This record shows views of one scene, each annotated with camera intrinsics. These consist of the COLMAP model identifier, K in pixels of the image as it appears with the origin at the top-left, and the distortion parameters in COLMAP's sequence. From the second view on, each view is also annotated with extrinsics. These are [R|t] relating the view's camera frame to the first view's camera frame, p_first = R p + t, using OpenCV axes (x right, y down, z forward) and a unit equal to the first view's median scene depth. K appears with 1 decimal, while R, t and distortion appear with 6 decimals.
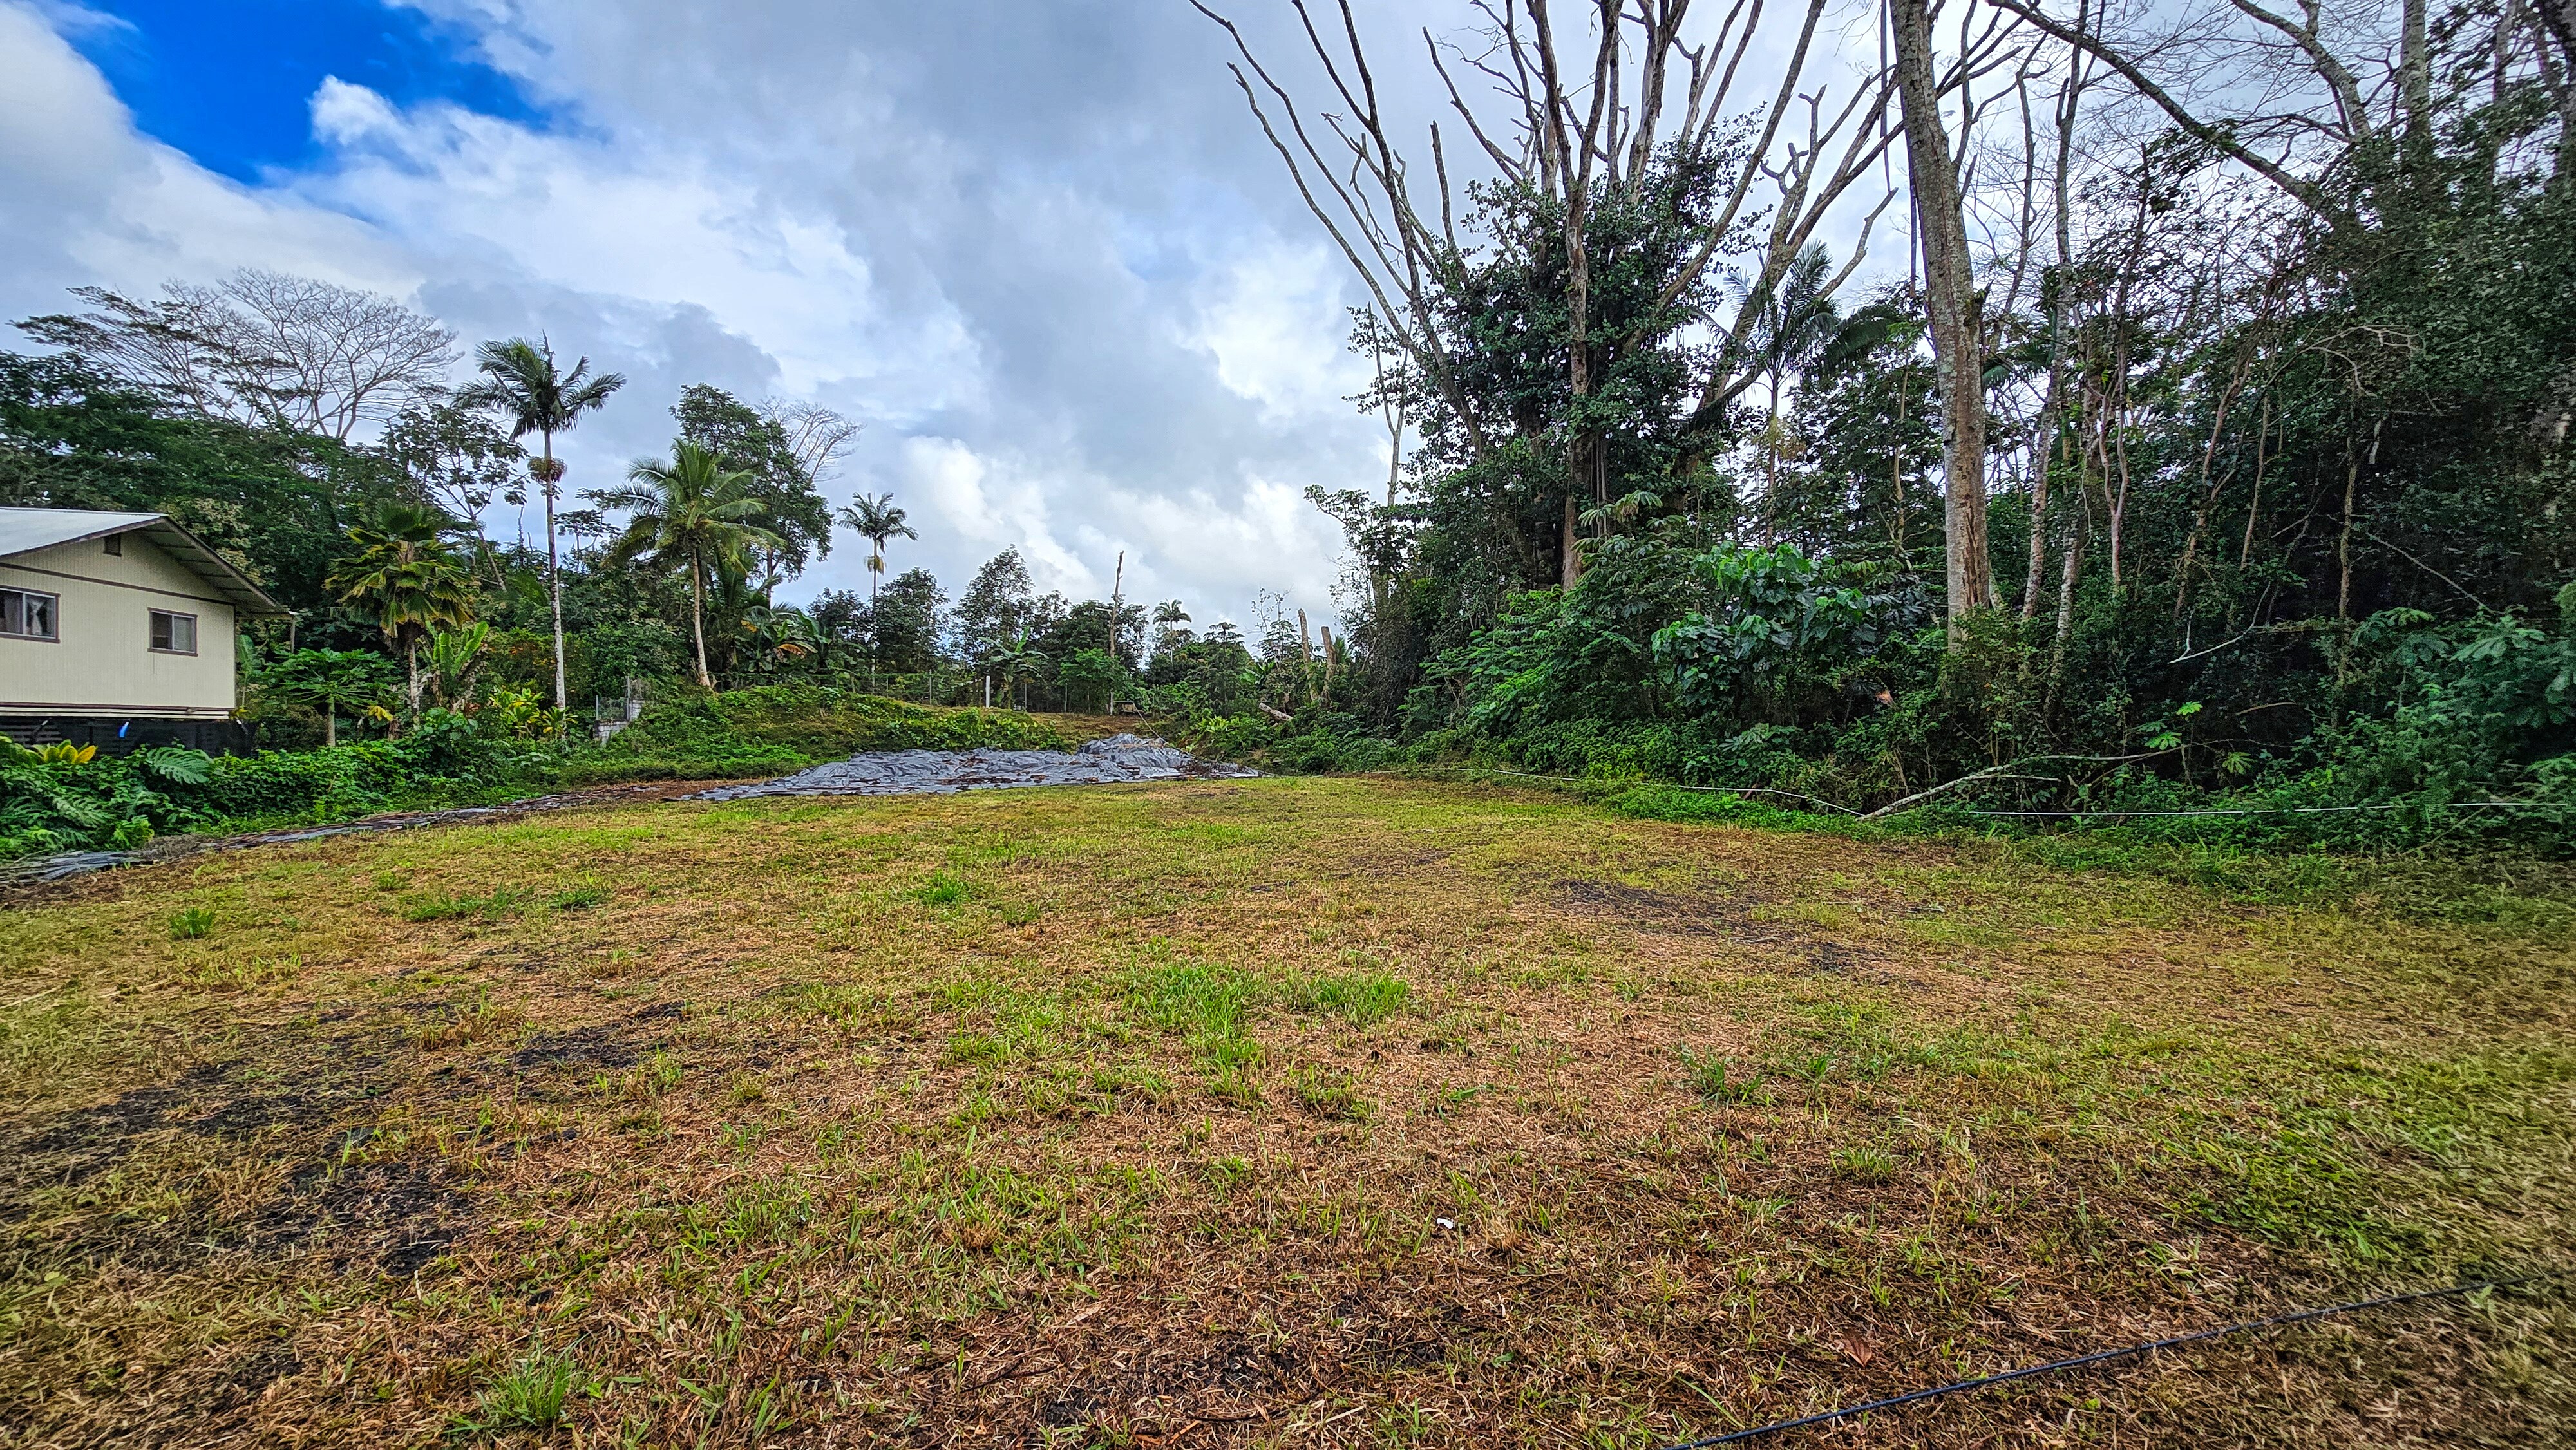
lens RADIAL K [[1056.1, 0, 1283.4], [0, 1056.1, 726.0], [0, 0, 1]] dist [-0.001721, -0.000479]
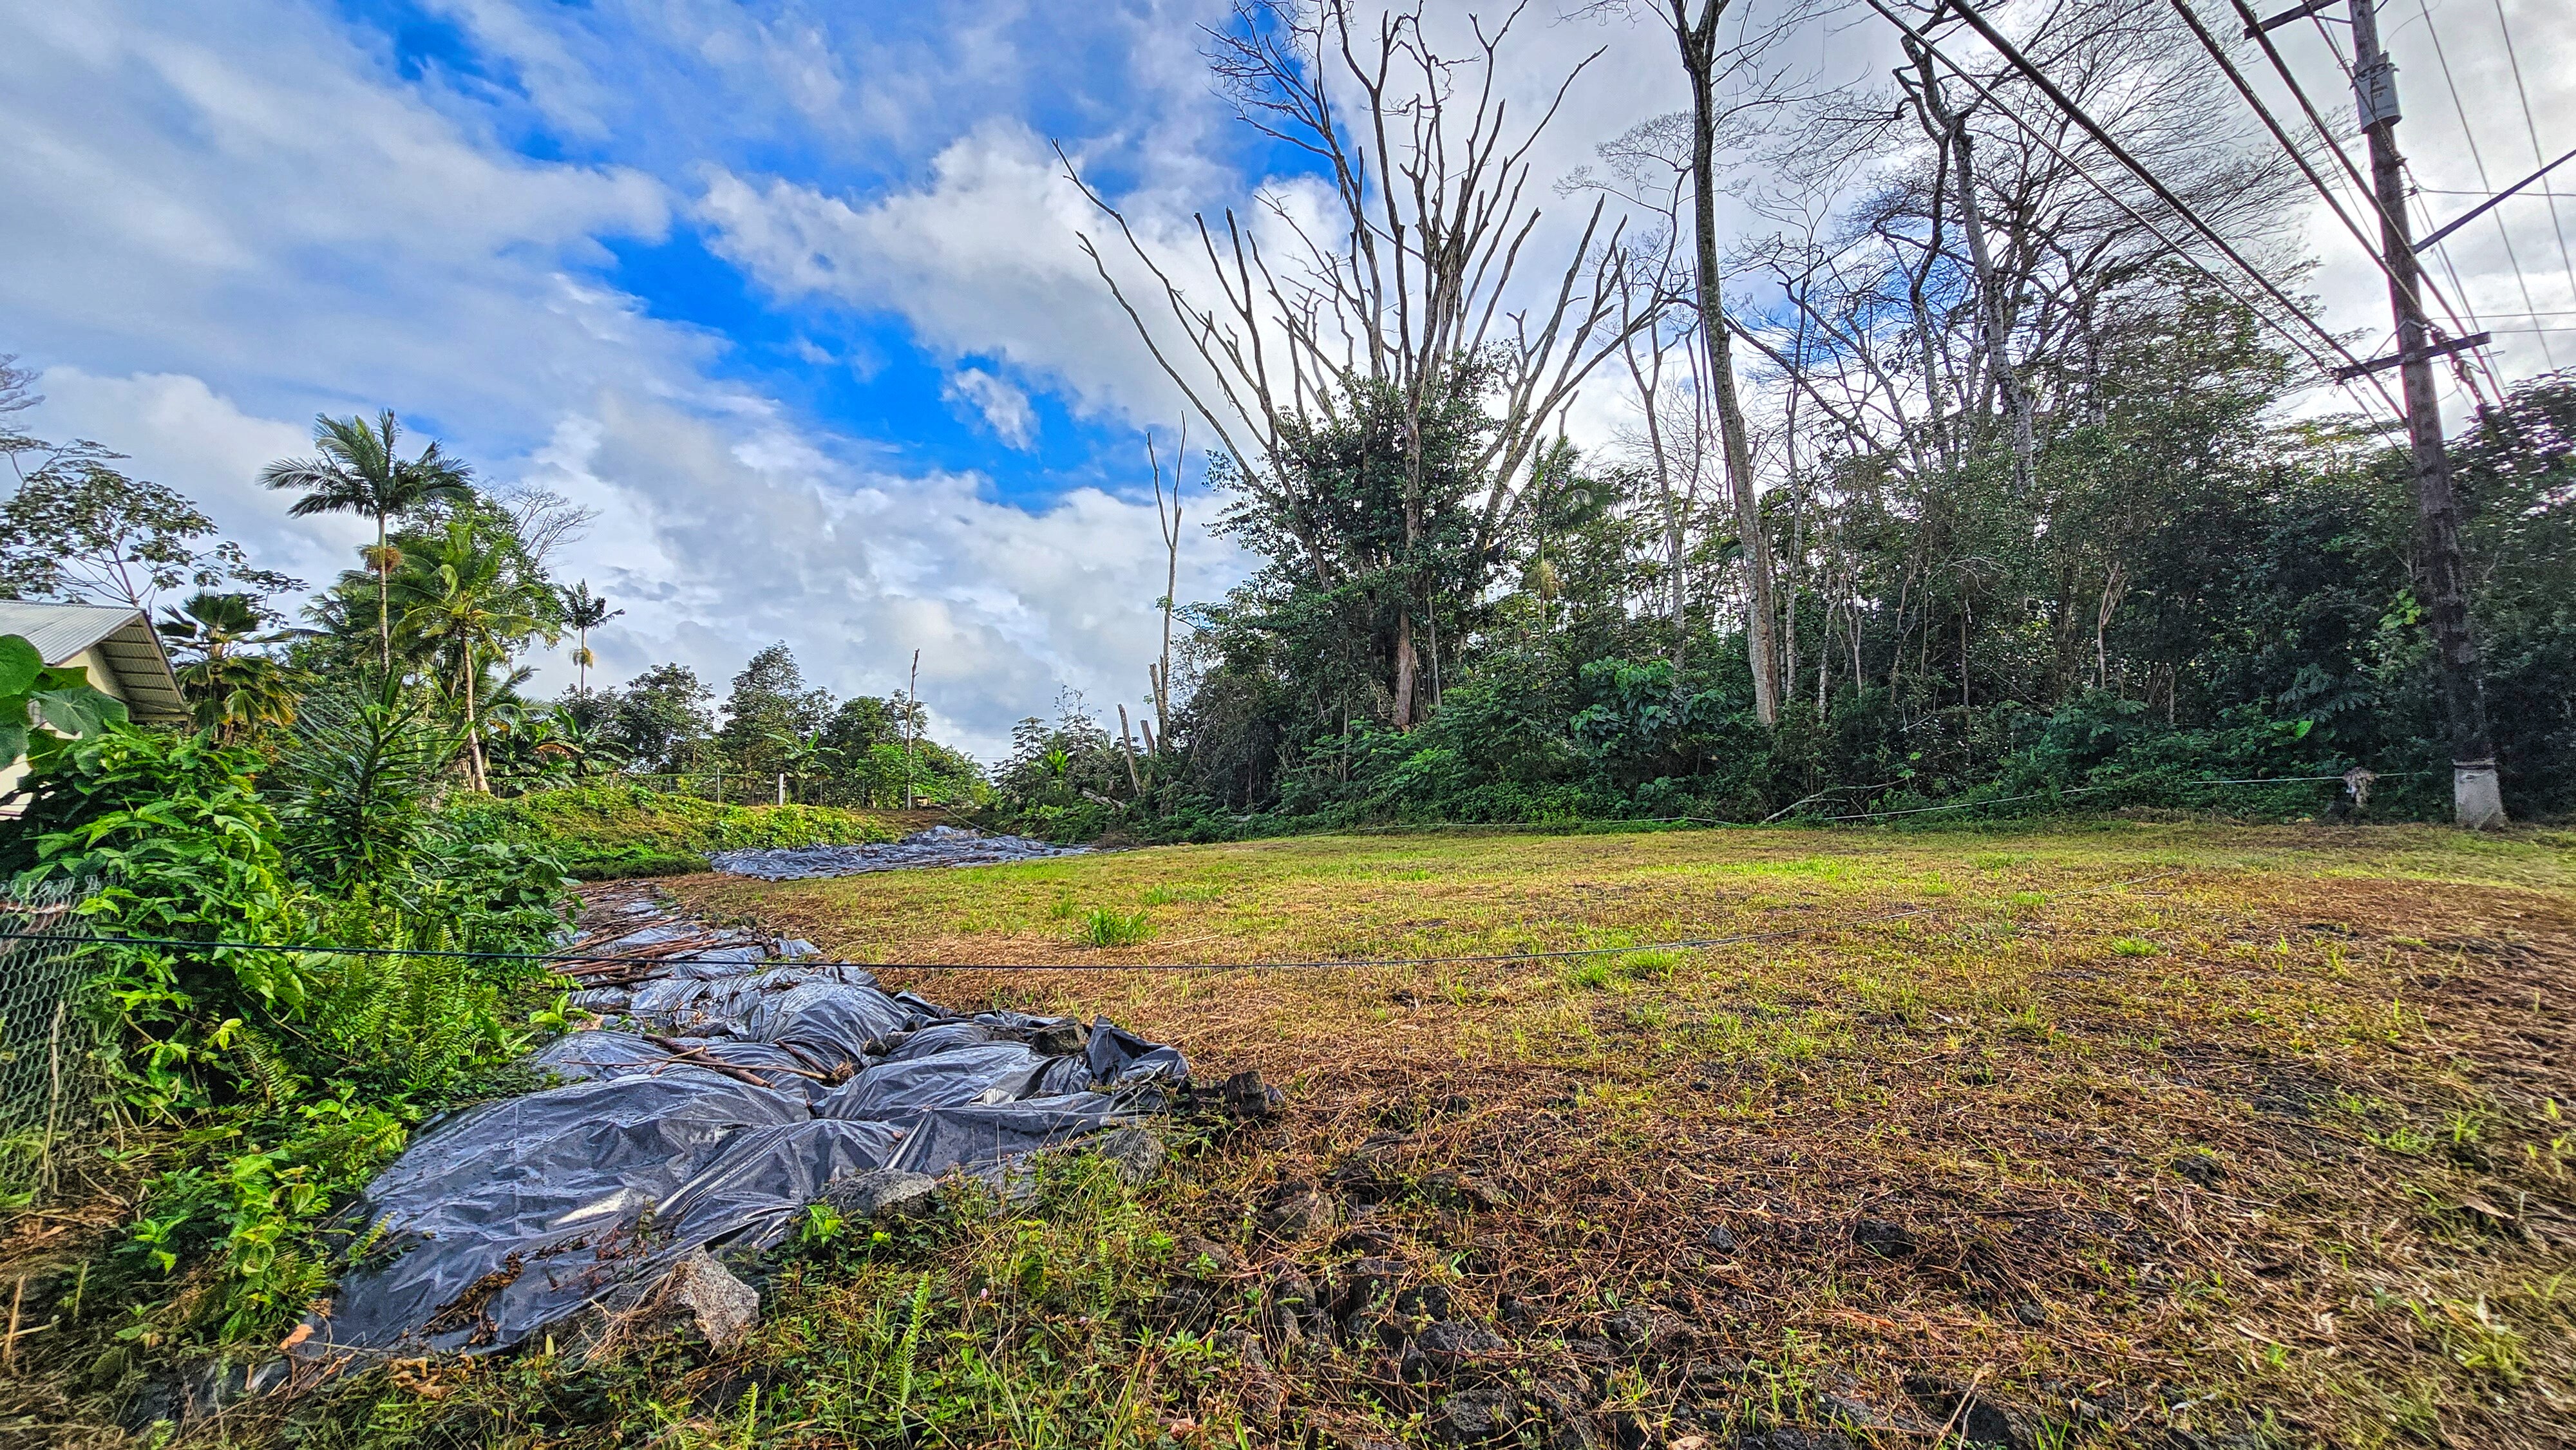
lens RADIAL K [[1061.1, 0, 1277.9], [0, 1061.1, 724.3], [0, 0, 1]] dist [-0.002772, 0.000431]
pose [[0.944585, -0.011421, 0.328069, -0.279410], [0.041060, 0.995656, -0.083560, 0.013505], [-0.325689, 0.092400, 0.940951, -0.131630]]
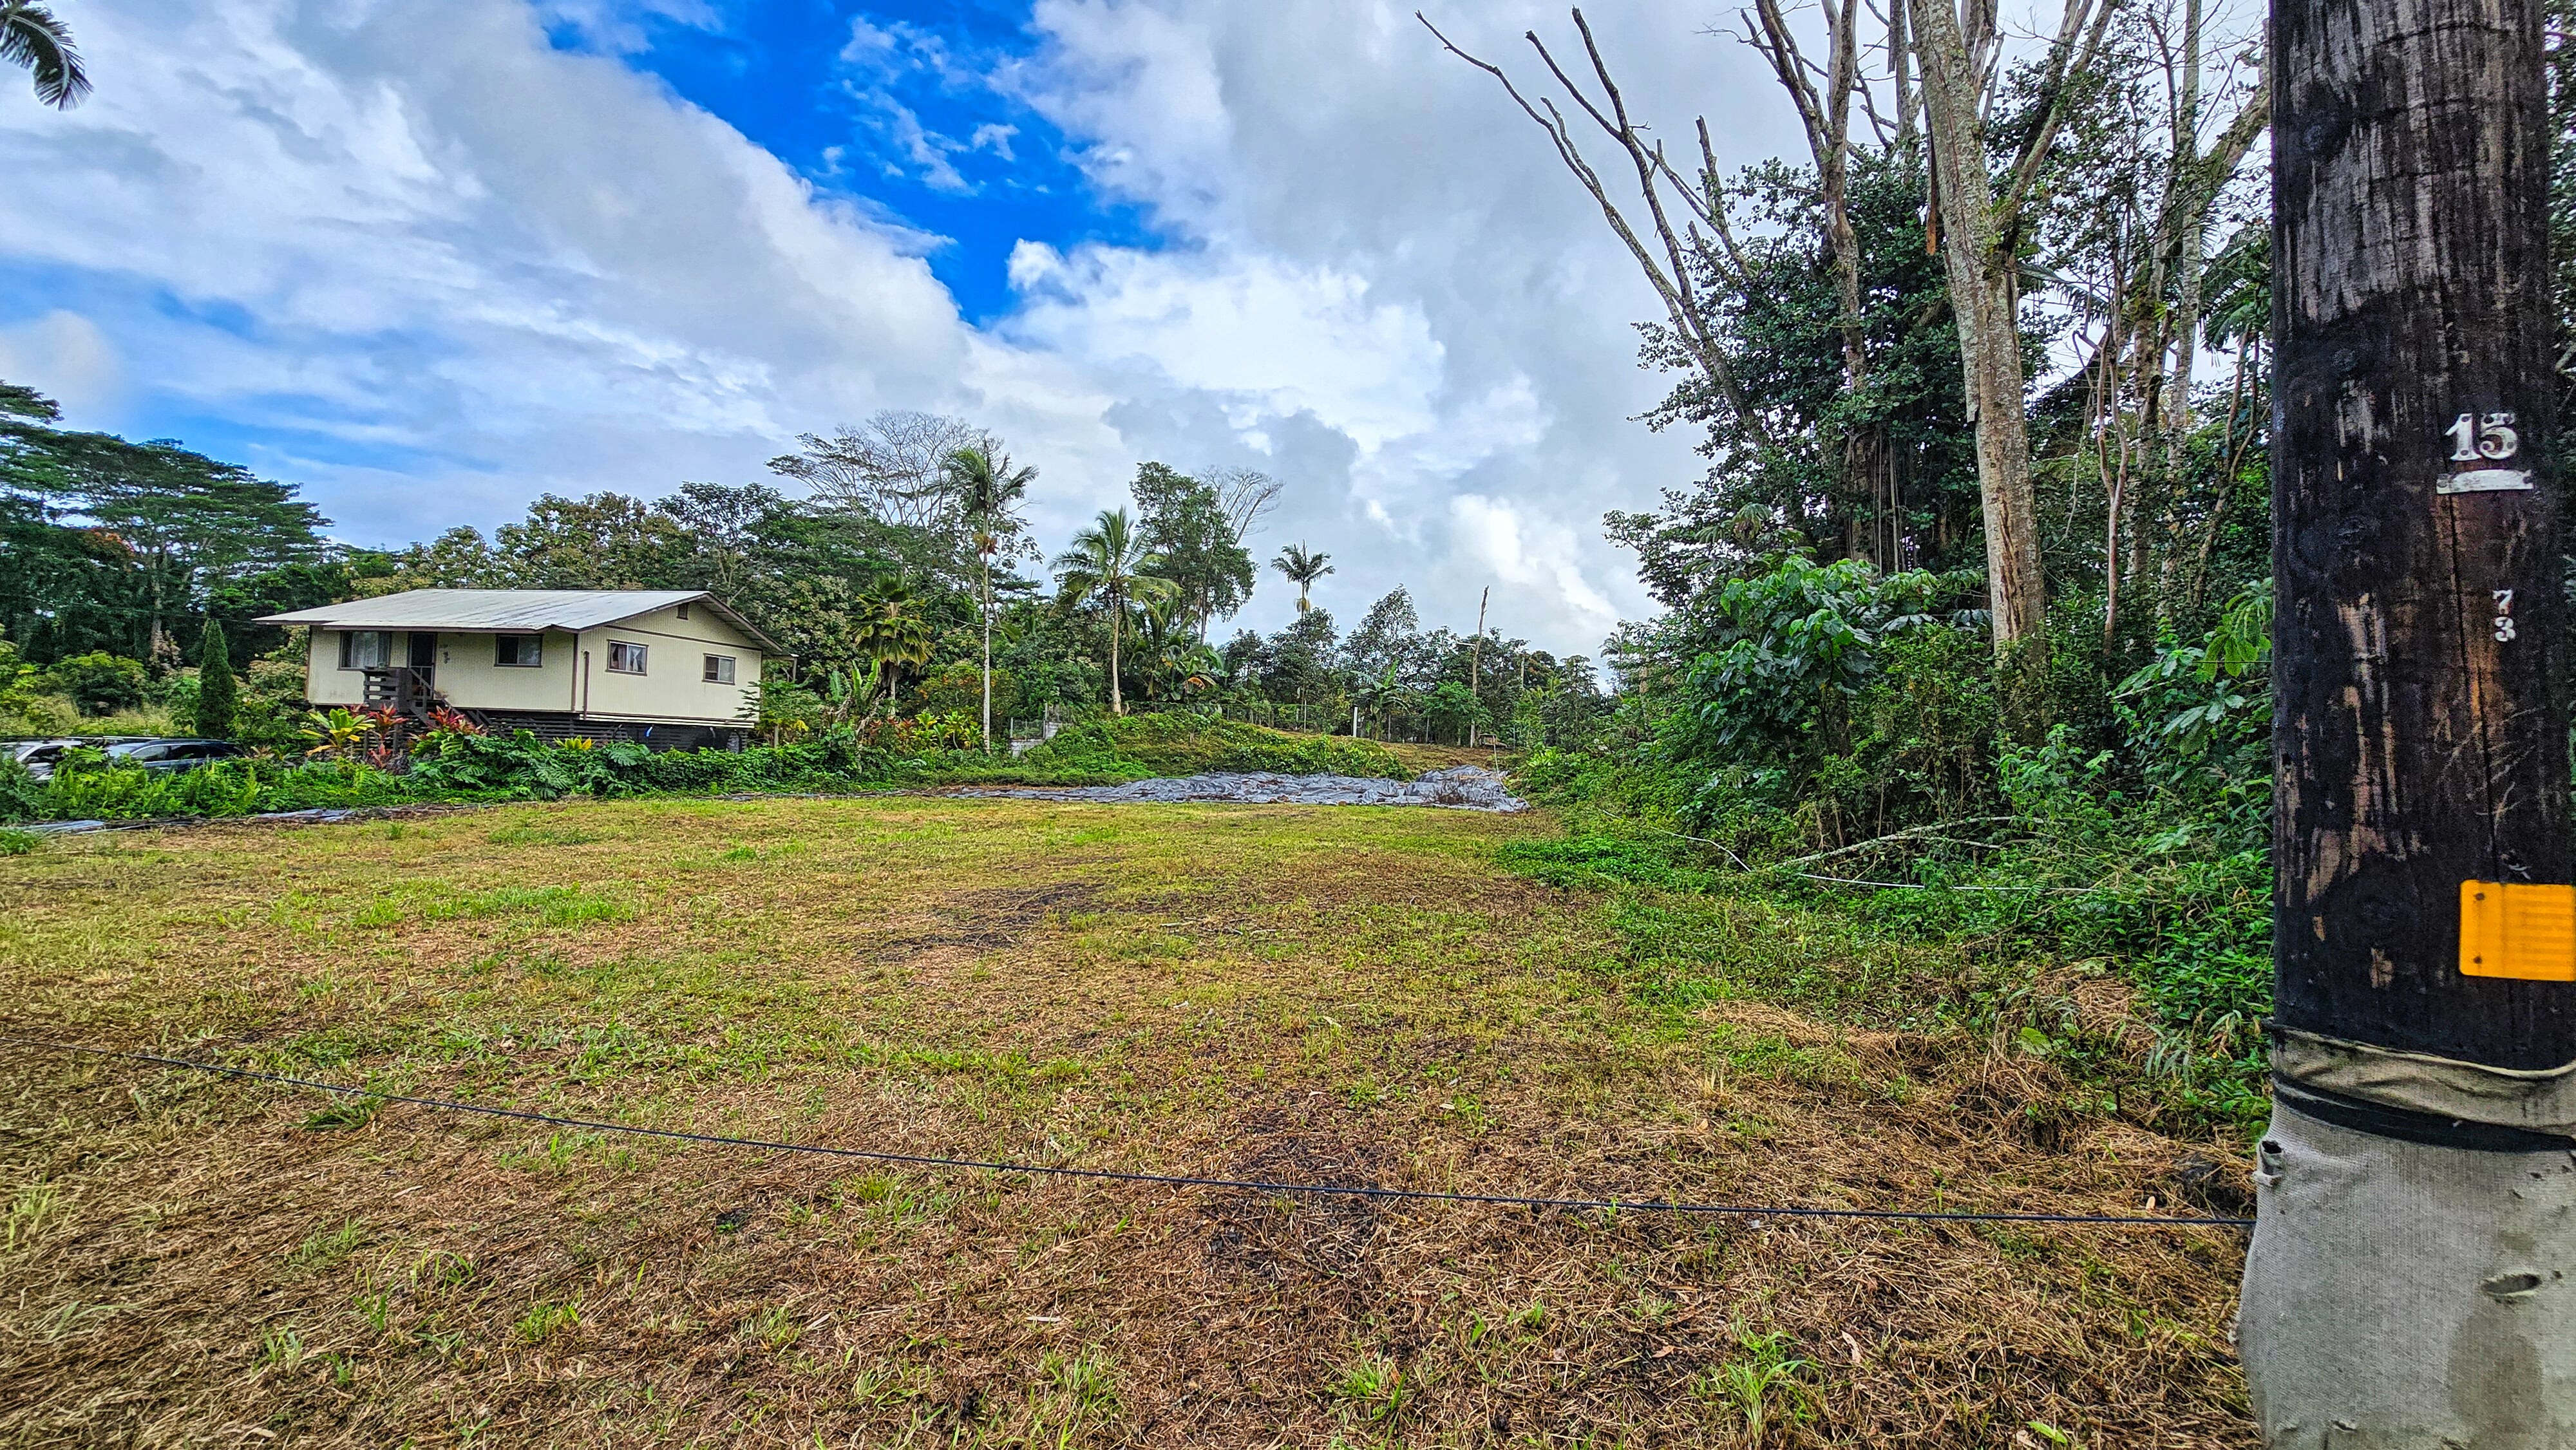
lens RADIAL K [[1061.1, 0, 1277.9], [0, 1061.1, 724.3], [0, 0, 1]] dist [-0.002772, 0.000431]
pose [[0.886257, 0.019984, -0.462763, 0.247255], [-0.035800, 0.999036, -0.025419, -0.000183], [0.461808, 0.039095, 0.886118, 0.021289]]
